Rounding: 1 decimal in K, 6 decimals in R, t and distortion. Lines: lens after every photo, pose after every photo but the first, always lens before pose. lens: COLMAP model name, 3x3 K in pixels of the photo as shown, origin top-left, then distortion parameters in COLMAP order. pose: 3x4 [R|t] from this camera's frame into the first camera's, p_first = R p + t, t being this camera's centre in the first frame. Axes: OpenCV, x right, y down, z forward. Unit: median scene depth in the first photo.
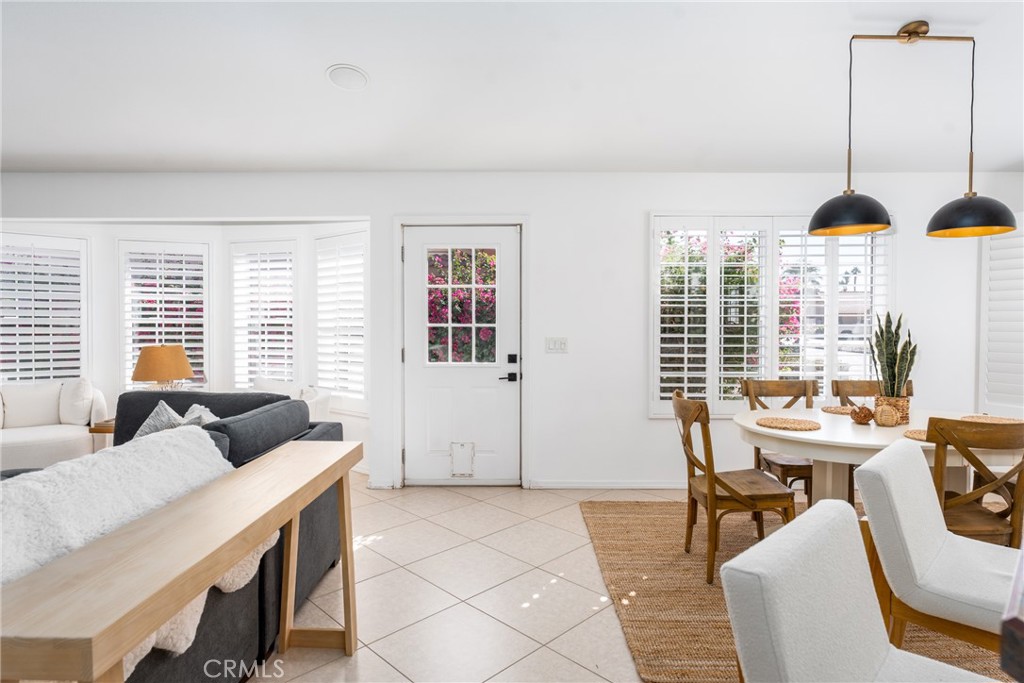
lens RADIAL K [[605.1, 0, 512.0], [0, 605.1, 341.5], [0, 0, 1]] dist [0.026373, -0.000244]
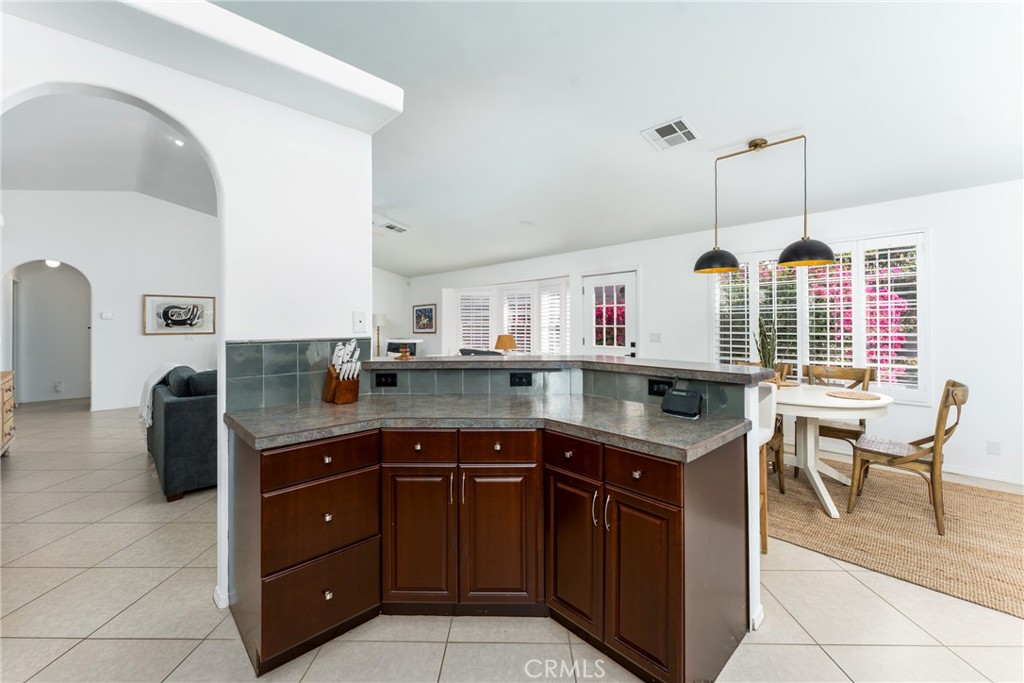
lens RADIAL K [[413.0, 0, 512.8], [0, 413.0, 330.7], [0, 0, 1]] dist [-0.000315, -0.000016]
pose [[0.722254, 0.005666, -0.691604, 0.586532], [-0.014643, 0.999868, -0.007102, 0.000300], [0.691473, 0.015257, 0.722242, -0.133780]]
